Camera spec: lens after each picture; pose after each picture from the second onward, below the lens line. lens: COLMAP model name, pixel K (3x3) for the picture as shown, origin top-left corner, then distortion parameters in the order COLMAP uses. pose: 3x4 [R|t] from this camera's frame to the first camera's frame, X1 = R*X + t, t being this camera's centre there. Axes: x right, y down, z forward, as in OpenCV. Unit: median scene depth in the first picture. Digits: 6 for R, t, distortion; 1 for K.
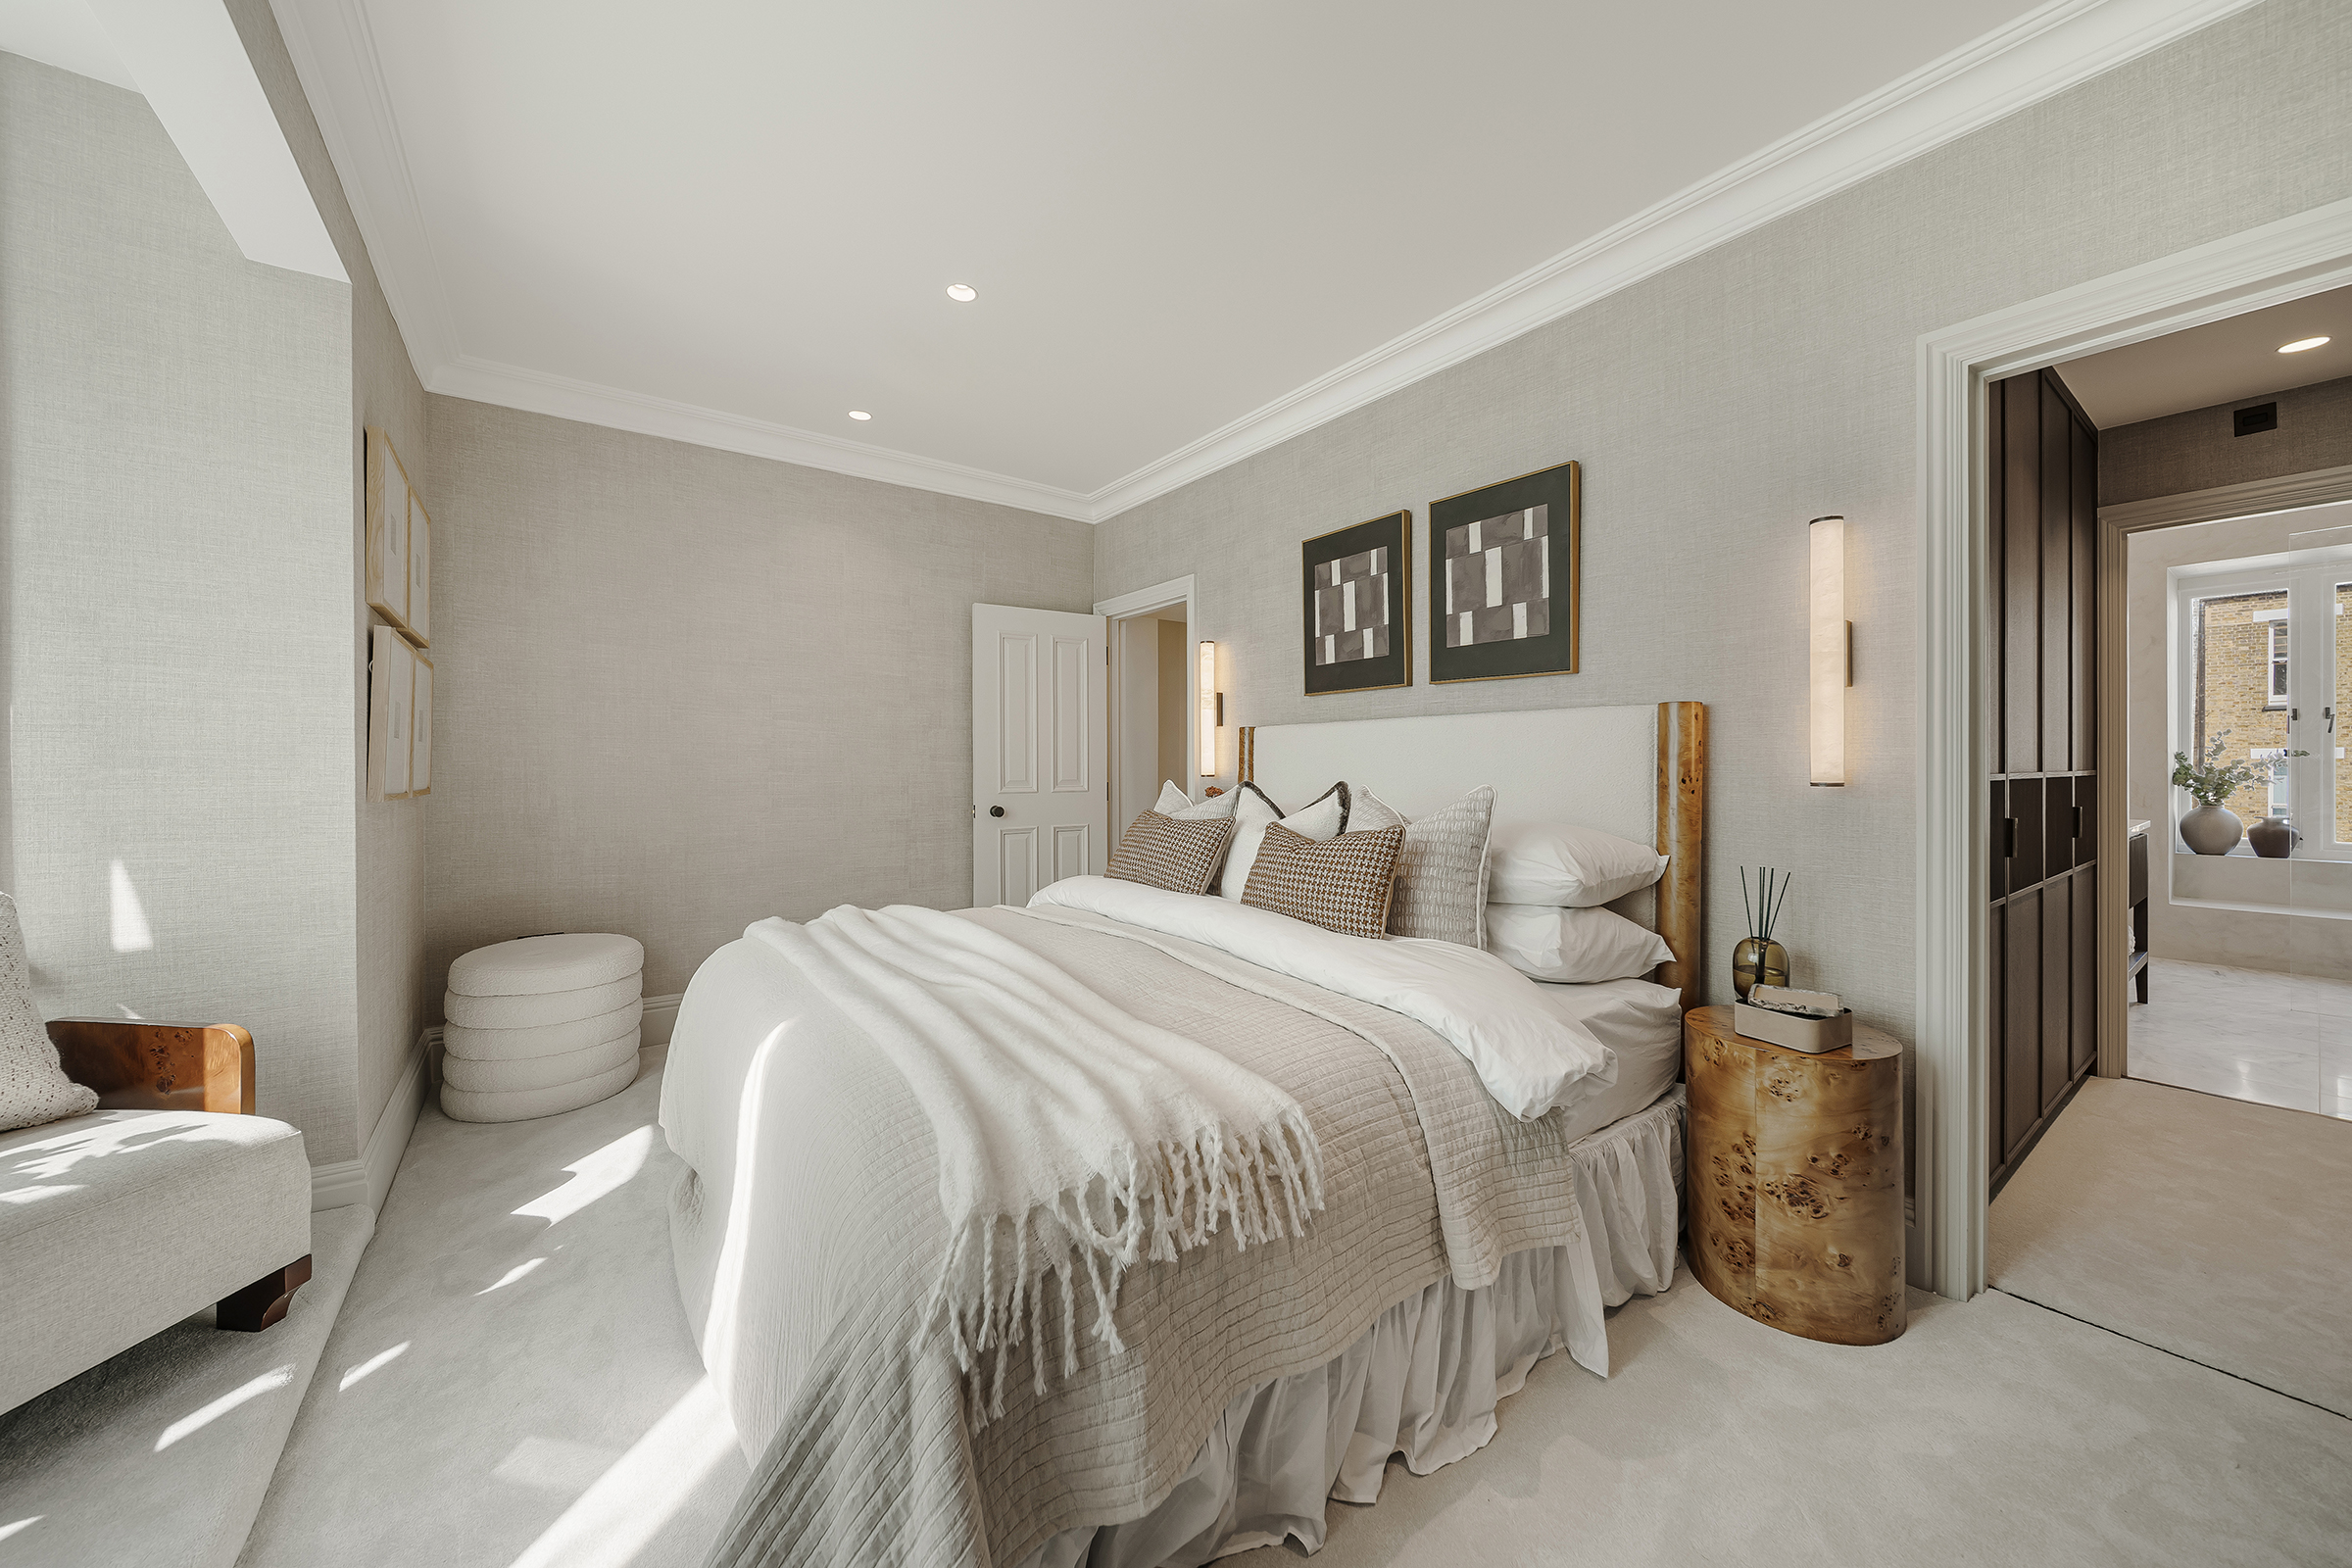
lens RADIAL K [[829.6, 0, 1194.7], [0, 829.6, 770.9], [0, 0, 1]] dist [-0.000948, -0.000469]
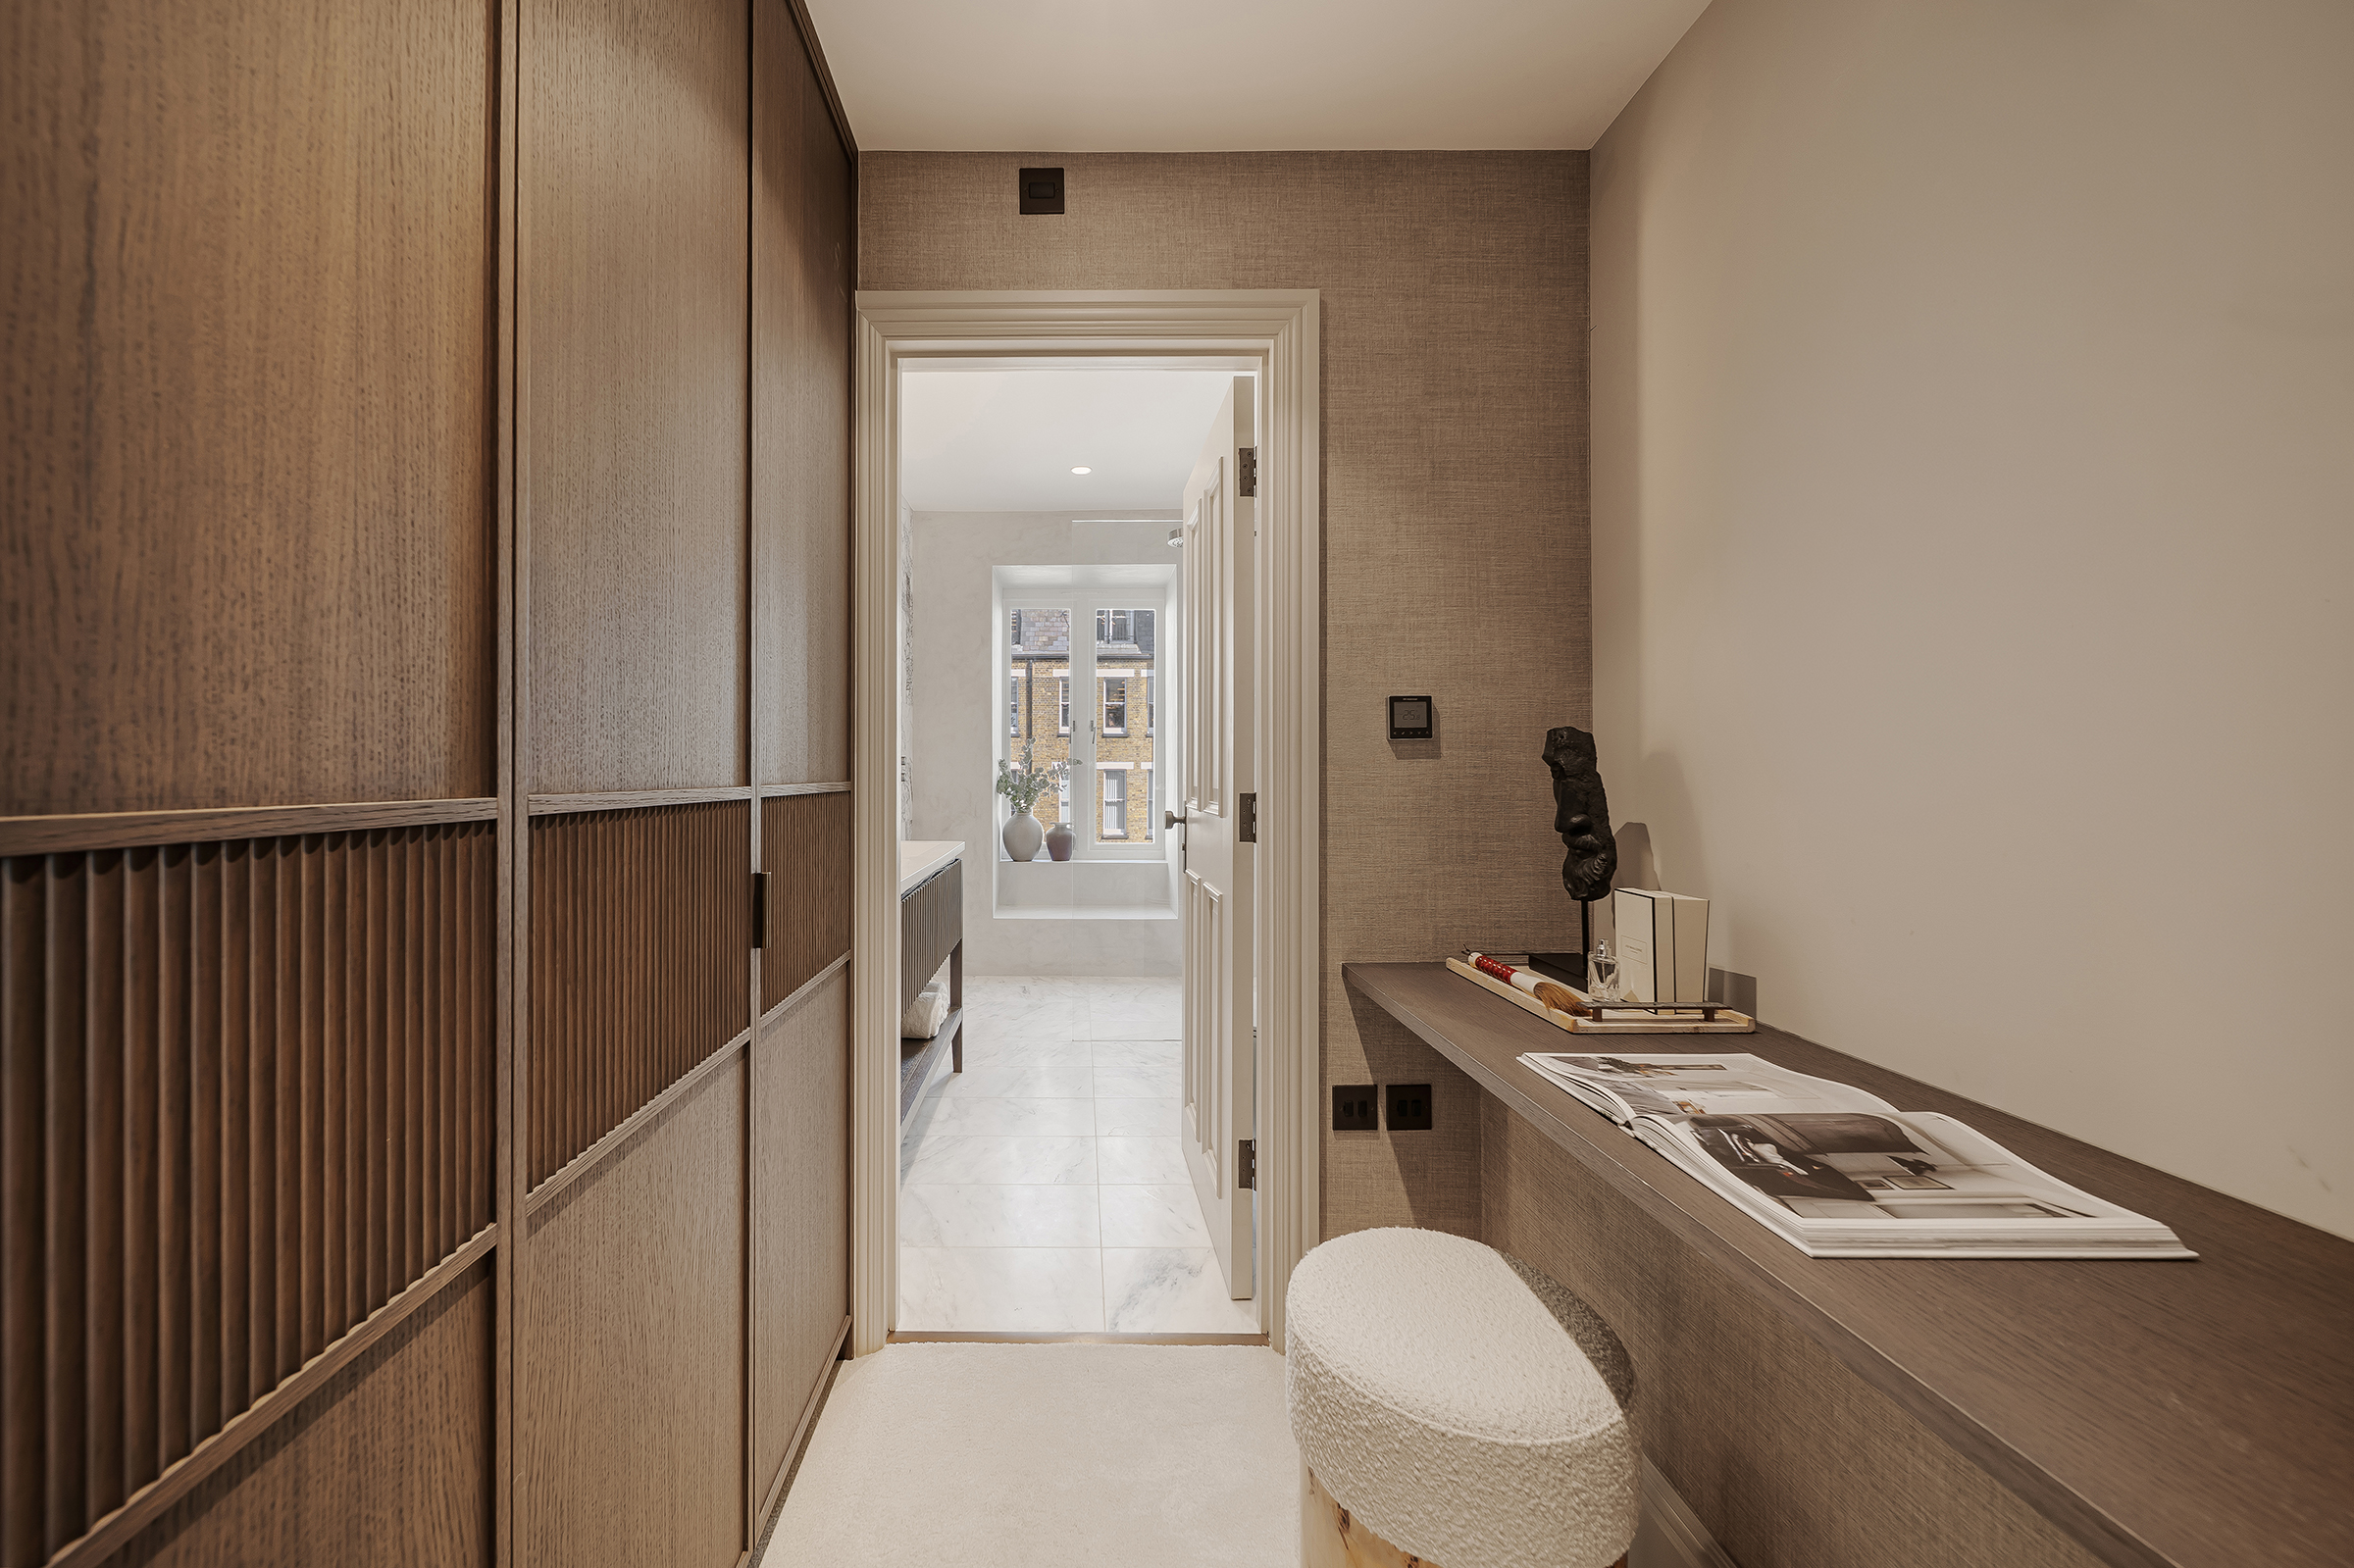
lens RADIAL K [[830.2, 0, 1173.0], [0, 830.2, 775.3], [0, 0, 1]] dist [-0.000948, -0.000469]
pose [[0.498053, 0.002201, 0.867144, 0.455063], [-0.000955, 0.999998, -0.001990, -0.002343], [-0.867146, 0.000163, 0.498054, 0.347346]]
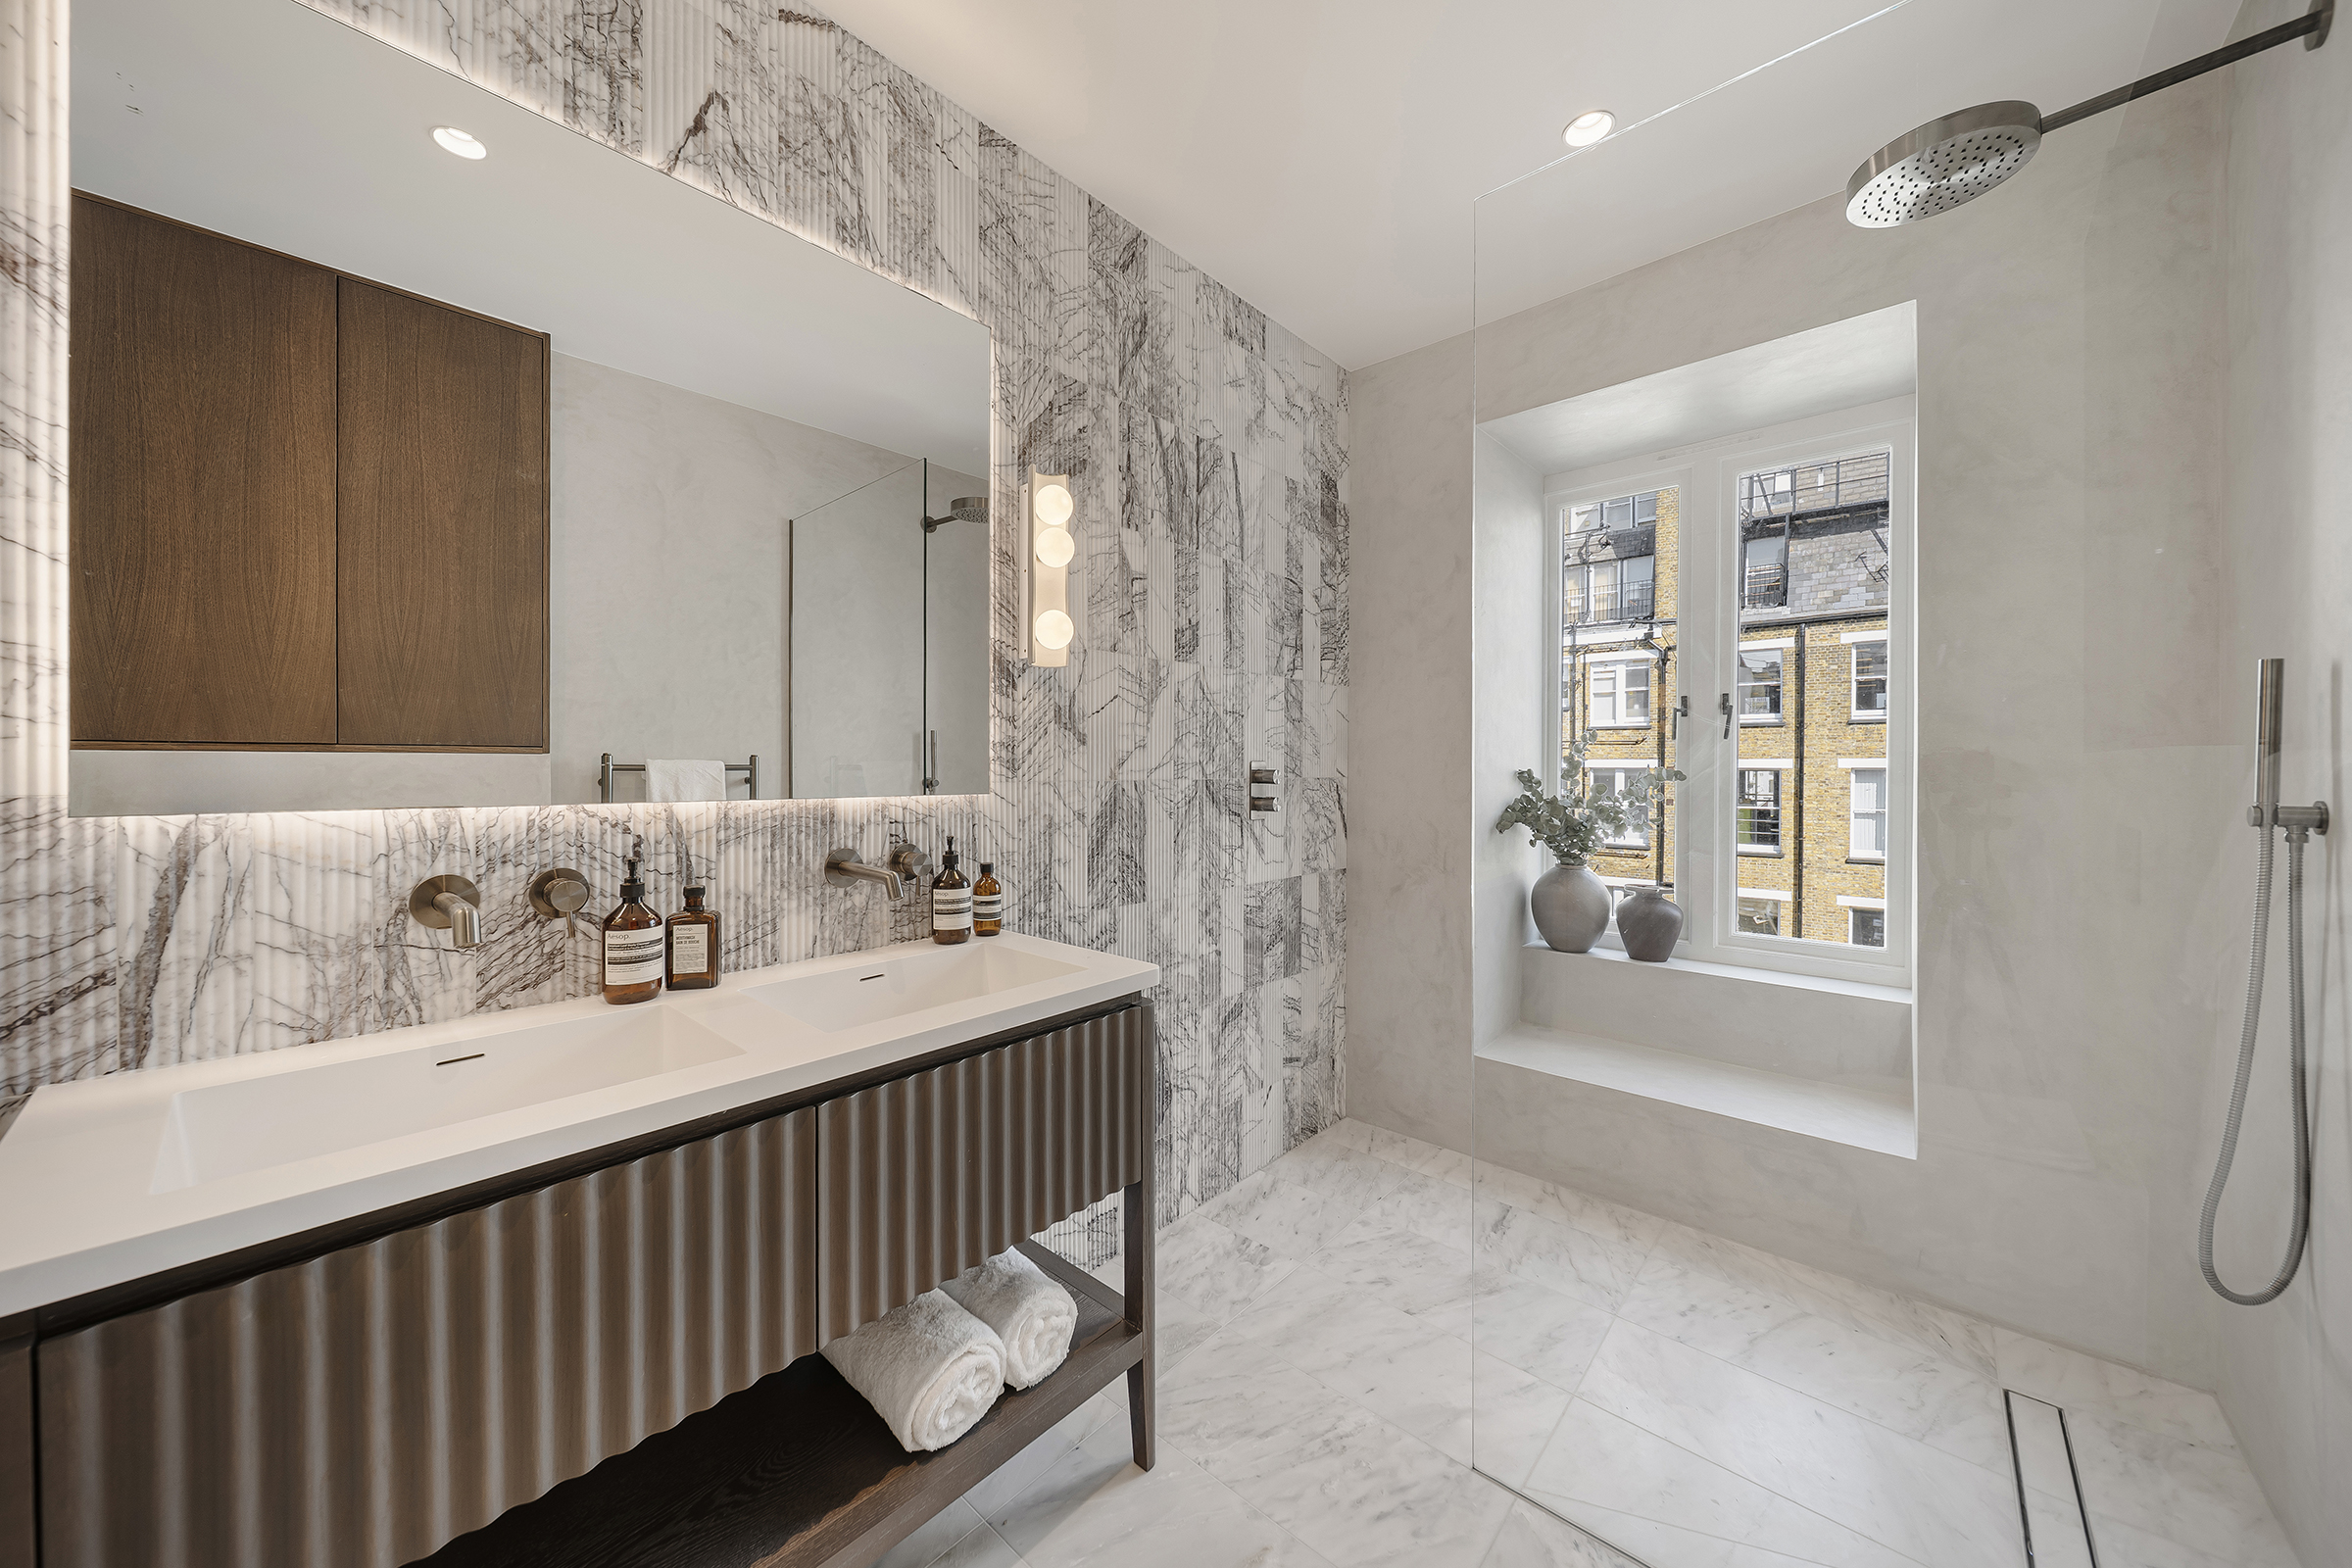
lens RADIAL K [[829.6, 0, 1166.4], [0, 829.6, 779.4], [0, 0, 1]] dist [-0.000948, -0.000469]
pose [[0.978521, 0.003252, 0.206120, 0.860170], [-0.005144, 0.999949, 0.008645, -0.021110], [-0.206081, -0.009520, 0.978489, 0.514378]]
